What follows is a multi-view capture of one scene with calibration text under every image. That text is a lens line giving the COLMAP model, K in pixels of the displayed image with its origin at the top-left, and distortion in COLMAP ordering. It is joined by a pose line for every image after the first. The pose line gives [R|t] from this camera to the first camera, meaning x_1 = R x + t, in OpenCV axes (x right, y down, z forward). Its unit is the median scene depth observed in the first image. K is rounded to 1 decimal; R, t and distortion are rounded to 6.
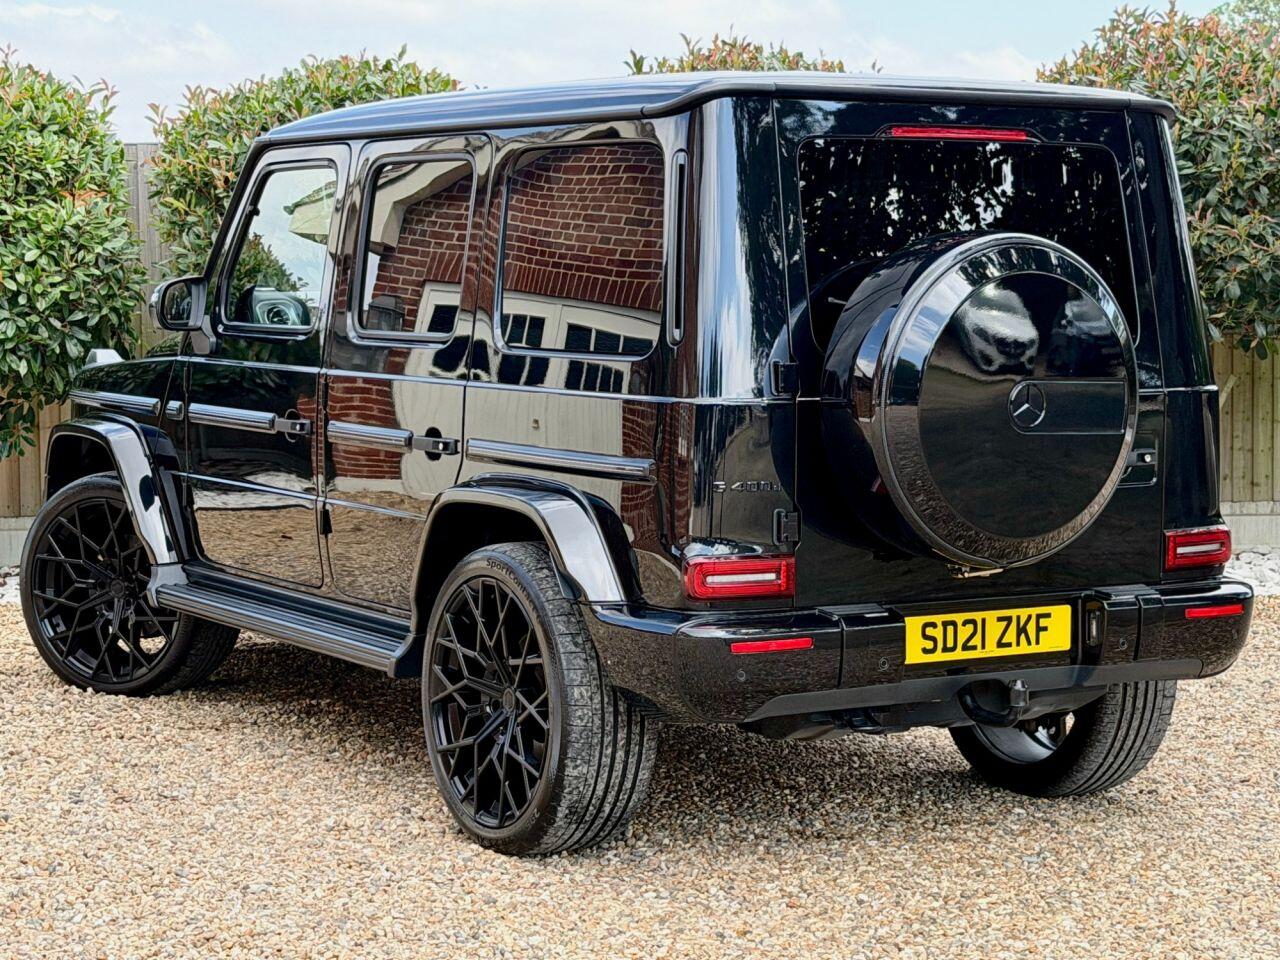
lens RADIAL K [[2834.0, 0, 638.3], [0, 2834.0, 482.9], [0, 0, 1]] dist [0.115802, 0.000000]
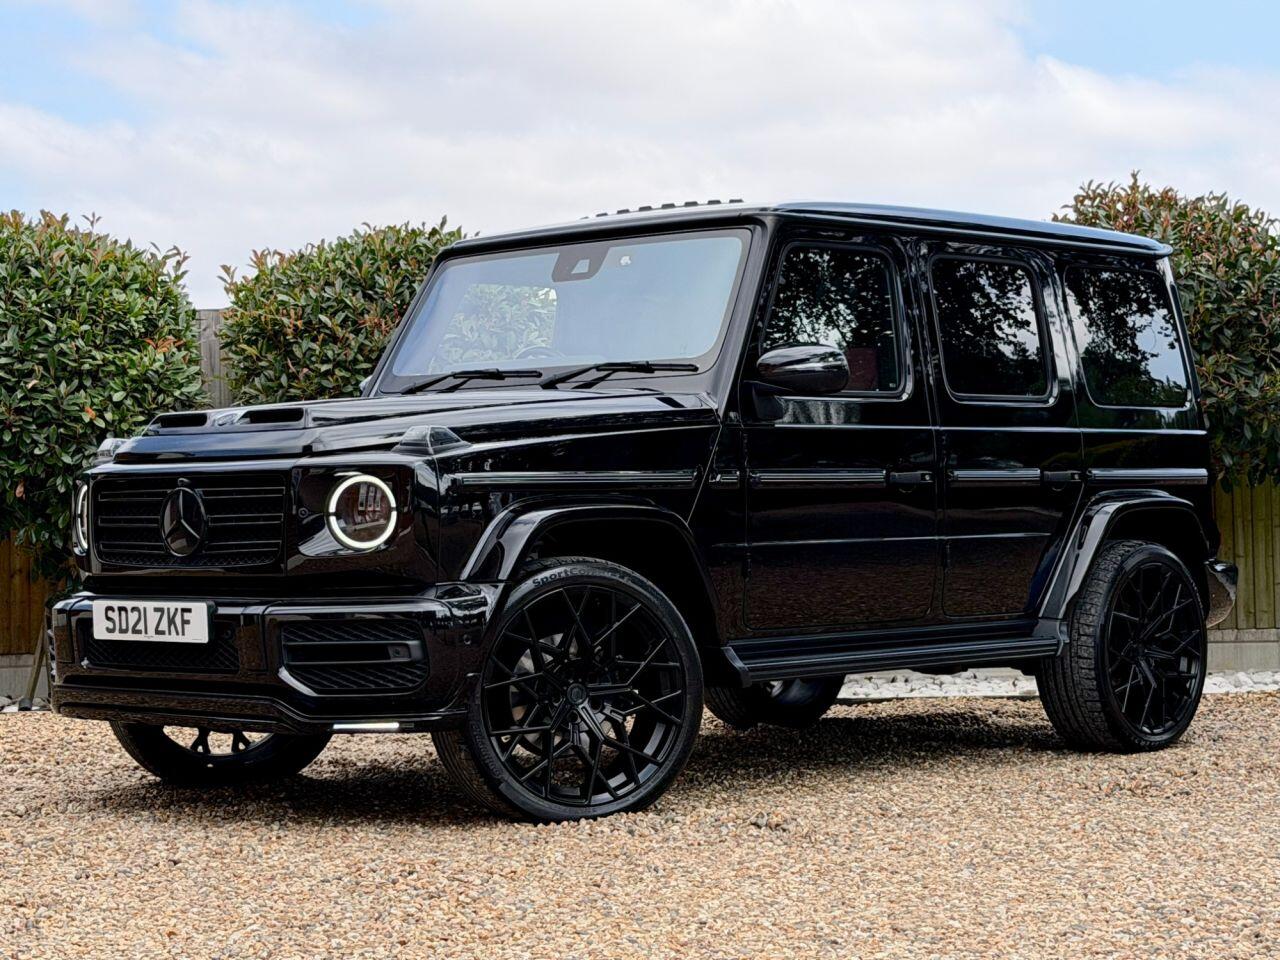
lens RADIAL K [[2751.4, 0, 626.0], [0, 2751.4, 481.9], [0, 0, 1]] dist [0.123218, 0.000000]
pose [[0.999609, -0.006679, 0.027159, -0.062753], [0.009367, 0.994934, -0.100089, 0.084708], [-0.026352, 0.100305, 0.994608, -0.088635]]
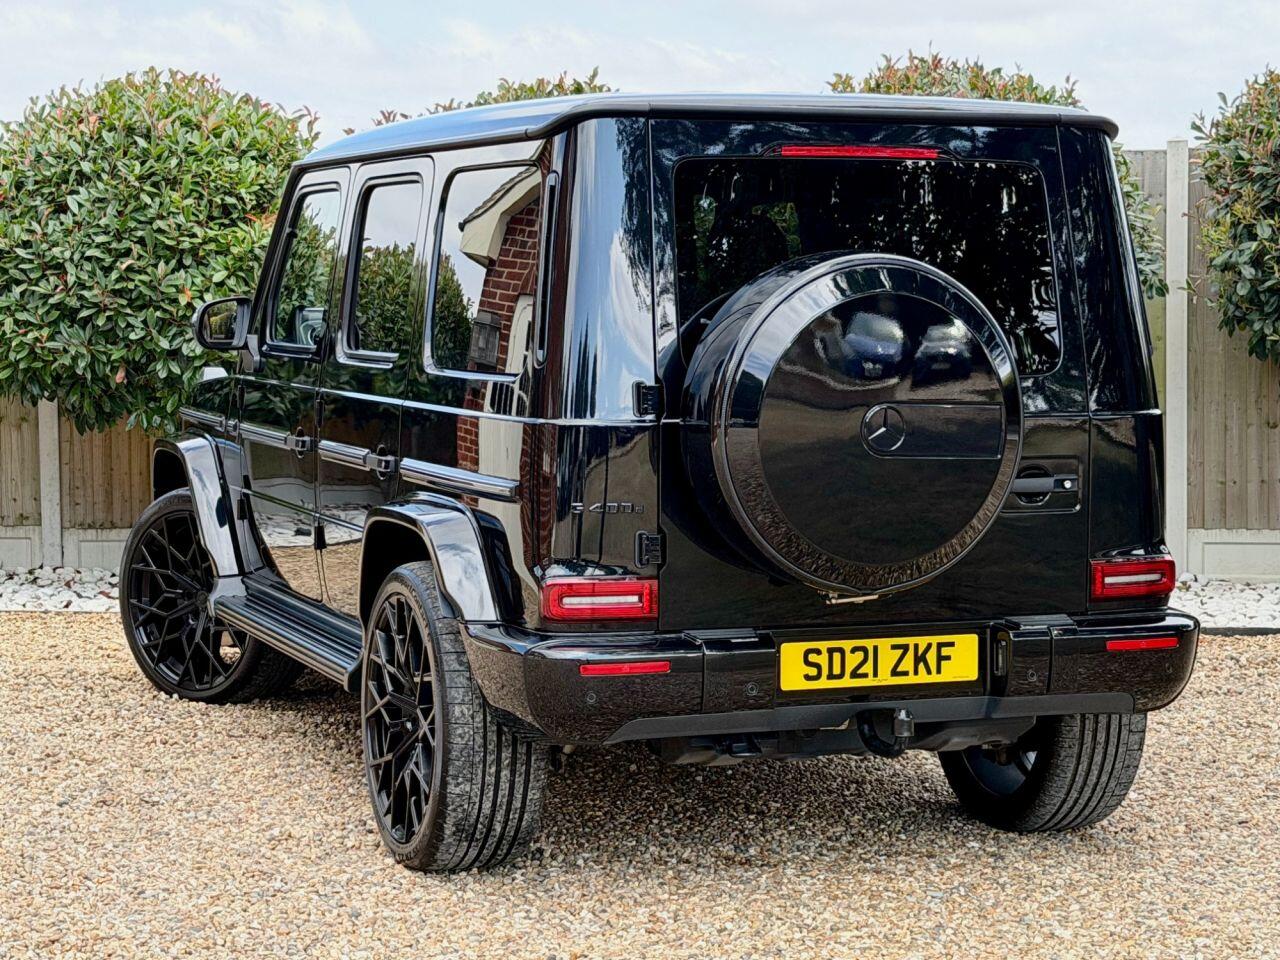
lens RADIAL K [[2834.0, 0, 613.1], [0, 2834.0, 490.8], [0, 0, 1]] dist [0.115802, 0.000000]
pose [[0.981592, 0.011994, -0.190615, 0.172509], [-0.012622, 0.999918, -0.002082, -0.002057], [0.190574, 0.004449, 0.981663, 0.016681]]
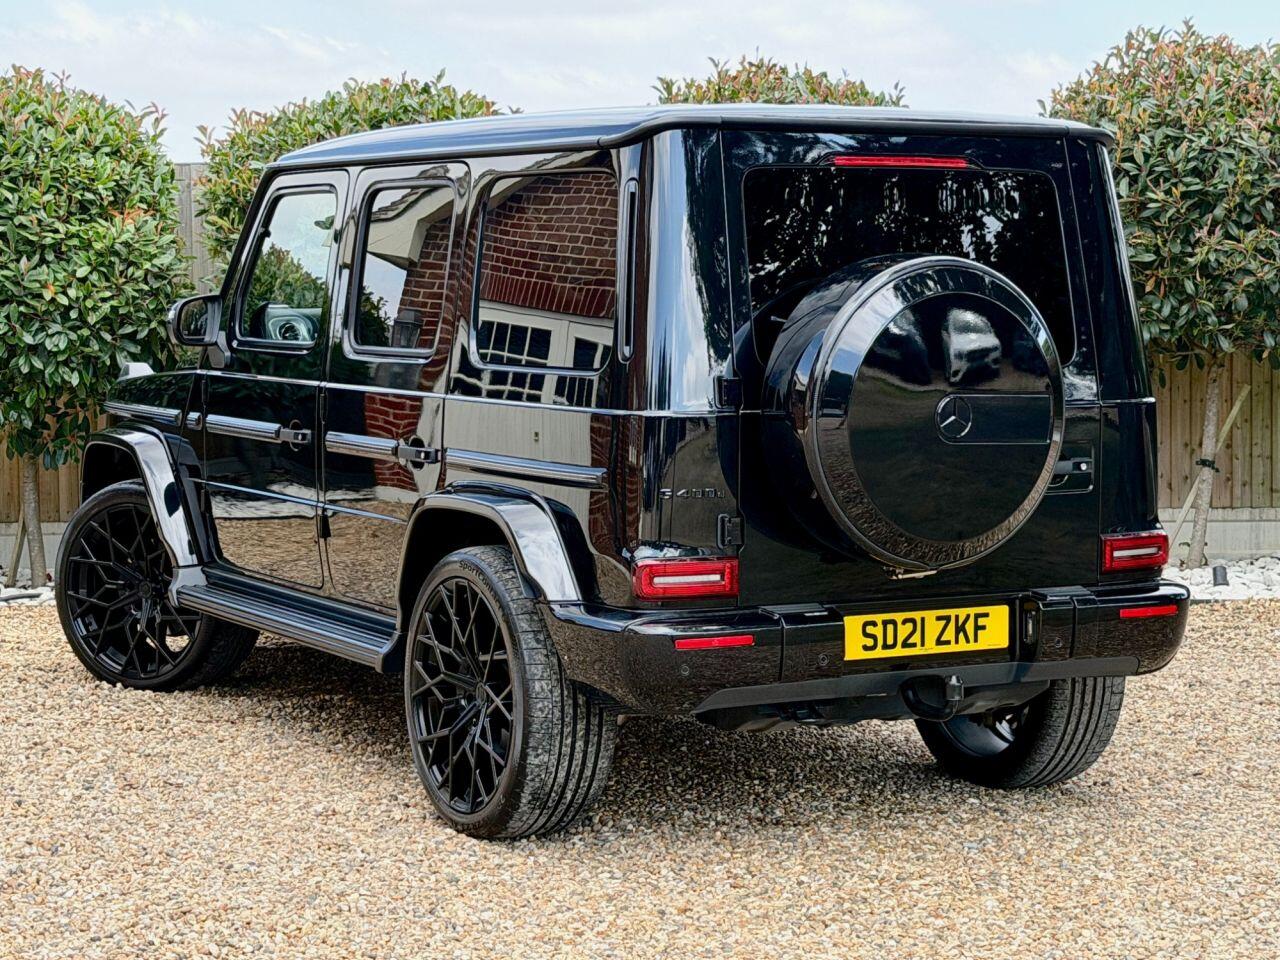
lens RADIAL K [[2834.0, 0, 641.7], [0, 2834.0, 483.6], [0, 0, 1]] dist [0.115802, 0.000000]
pose [[0.999233, 0.000469, -0.039158, 0.045769], [-0.000543, 0.999998, -0.001863, -0.000290], [0.039157, 0.001883, 0.999231, -0.051247]]
